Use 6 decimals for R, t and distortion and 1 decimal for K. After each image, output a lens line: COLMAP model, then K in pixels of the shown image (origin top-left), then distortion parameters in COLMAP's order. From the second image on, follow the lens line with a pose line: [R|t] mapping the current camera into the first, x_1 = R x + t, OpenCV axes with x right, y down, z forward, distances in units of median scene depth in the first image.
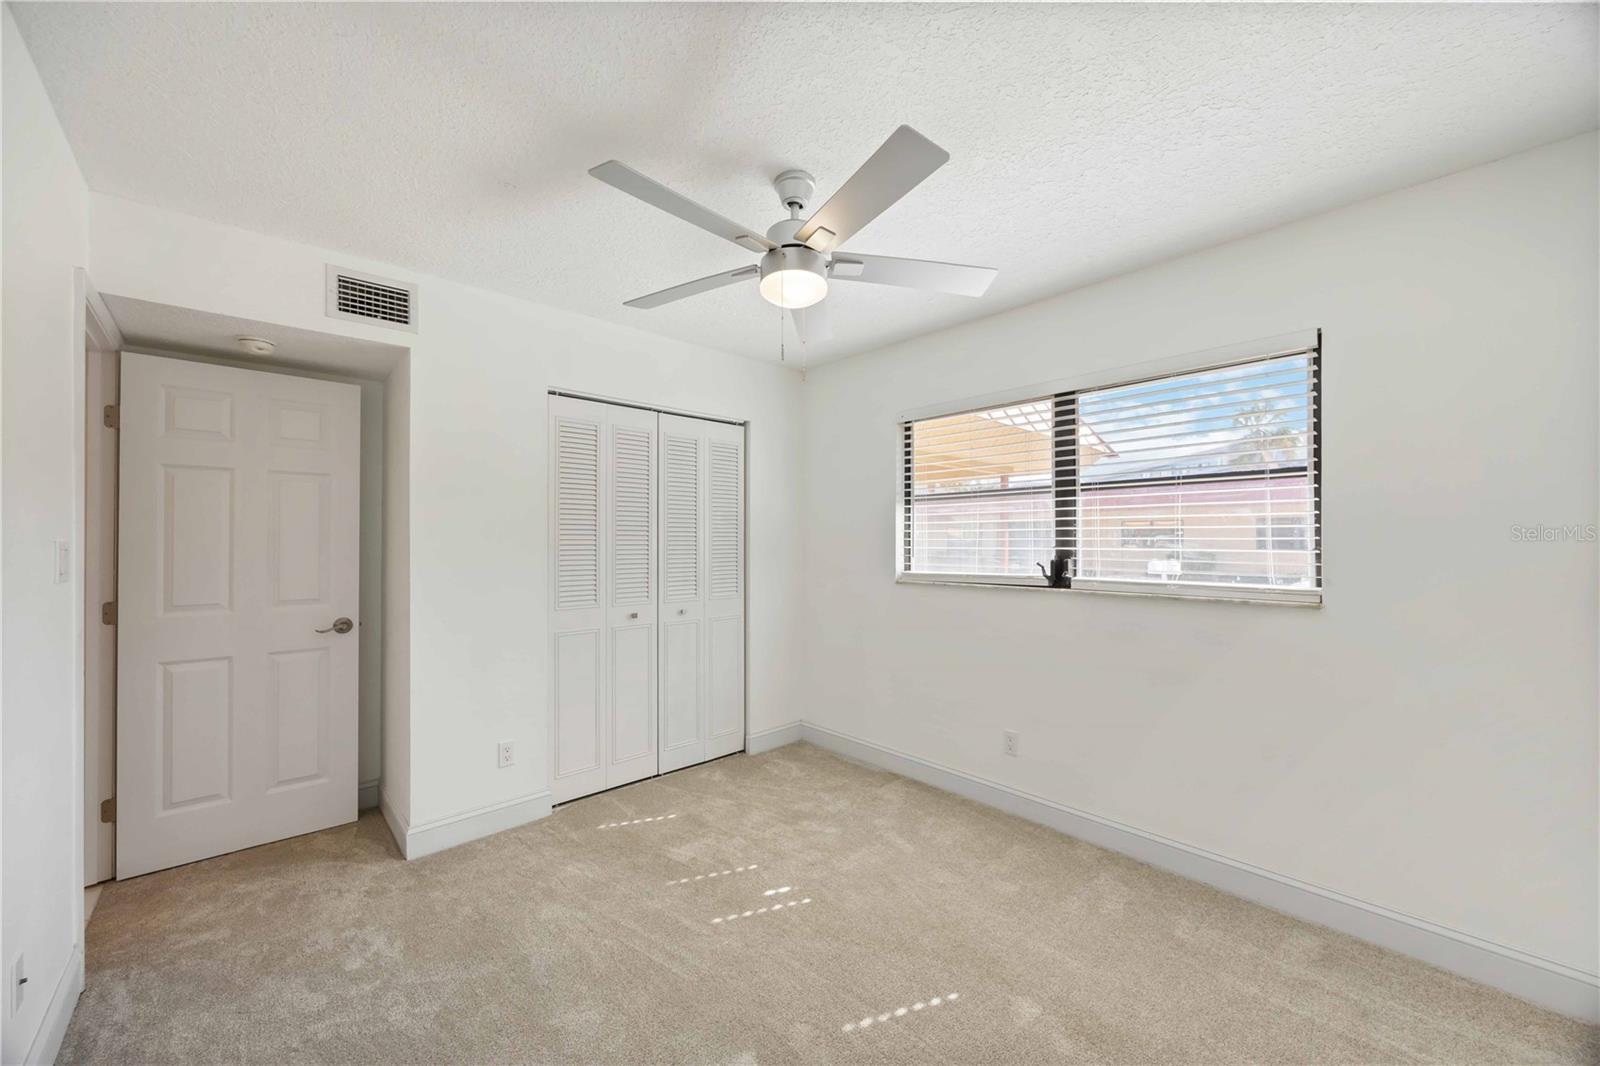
lens RADIAL K [[626.8, 0, 798.2], [0, 626.8, 536.5], [0, 0, 1]] dist [-0.000543, 0.000003]
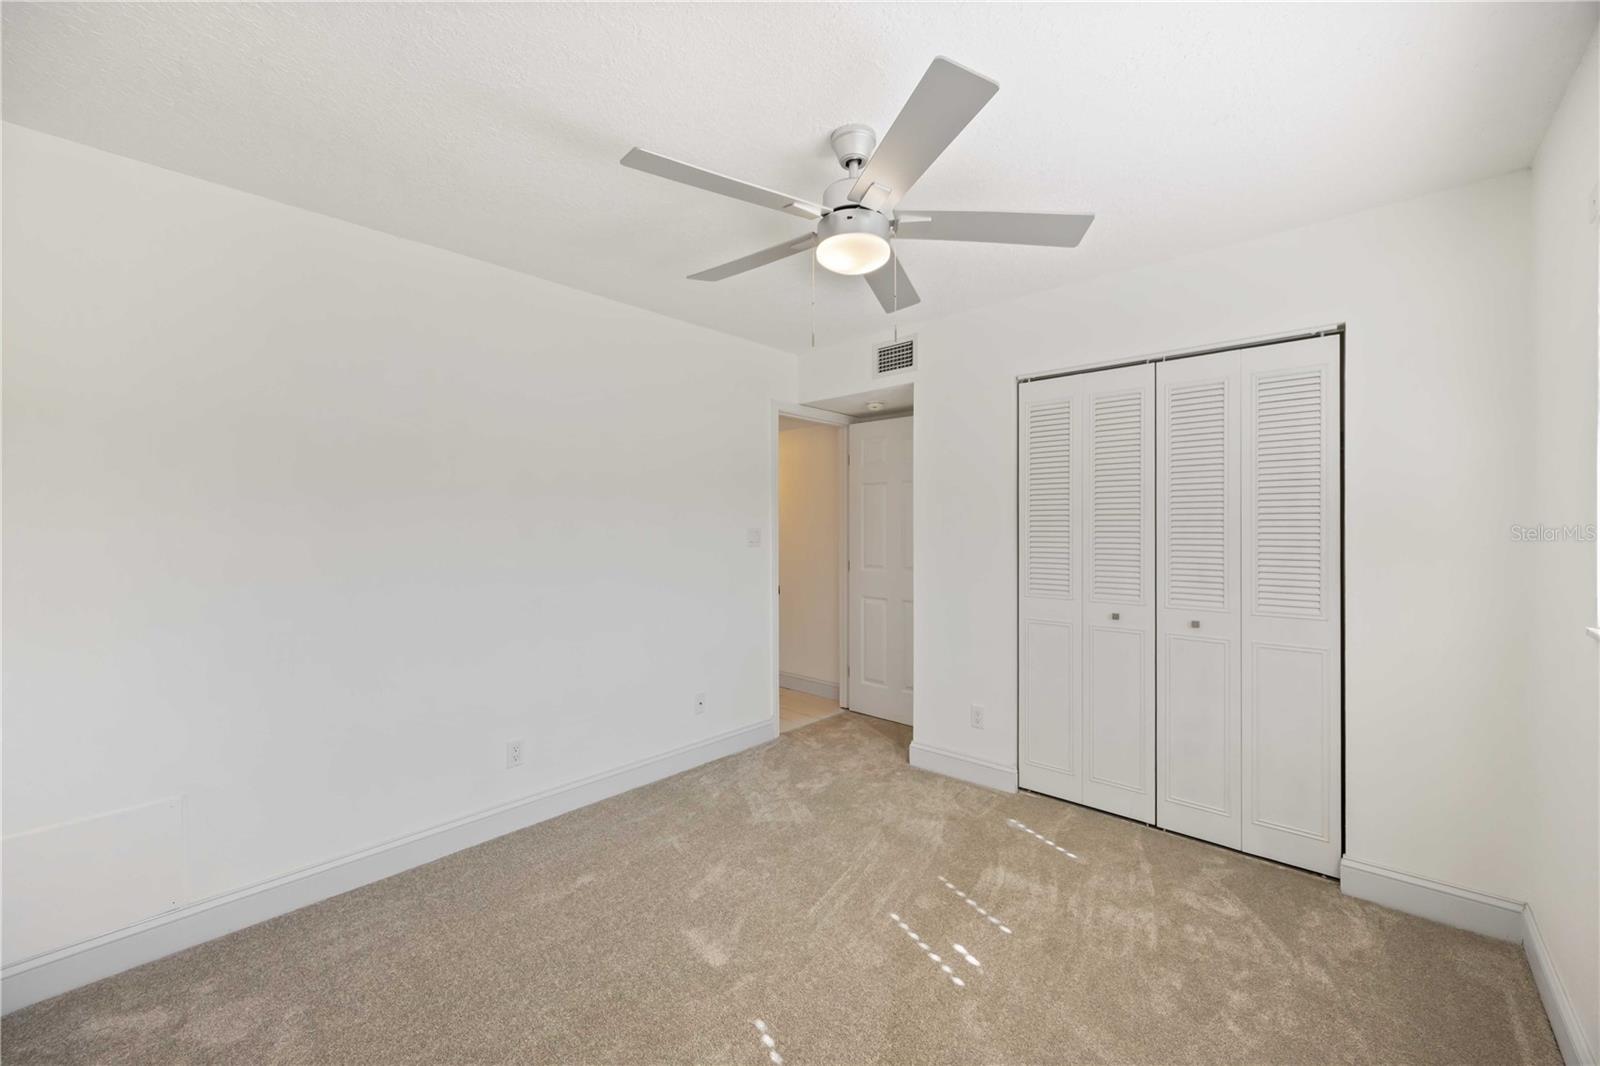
lens RADIAL K [[626.8, 0, 794.6], [0, 626.8, 525.3], [0, 0, 1]] dist [-0.000543, 0.000003]
pose [[0.065810, -0.007892, -0.997801, 0.623598], [0.000777, 0.999969, -0.007858, 0.012902], [0.997832, -0.000258, 0.065814, 0.590440]]
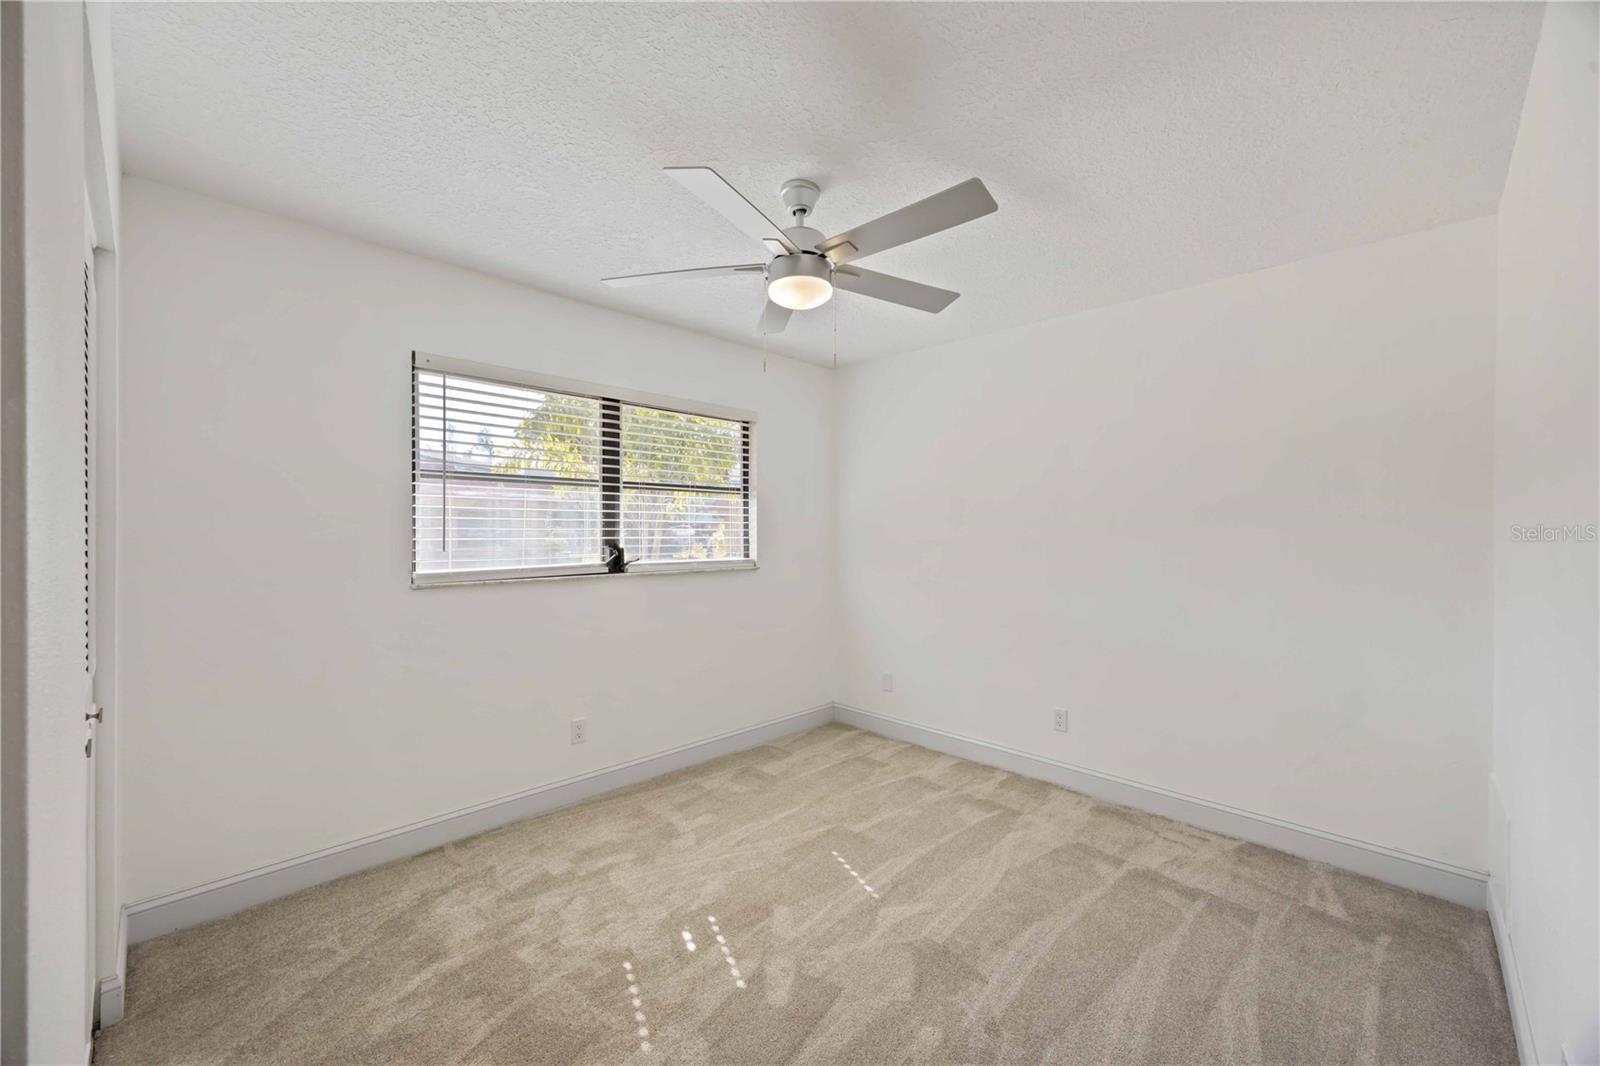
lens RADIAL K [[626.8, 0, 810.8], [0, 626.8, 536.4], [0, 0, 1]] dist [-0.000543, 0.000003]
pose [[-0.073642, -0.001057, 0.997284, -0.723809], [-0.003398, 0.999994, 0.000809, 0.014554], [-0.997279, -0.003329, -0.073645, 0.732827]]
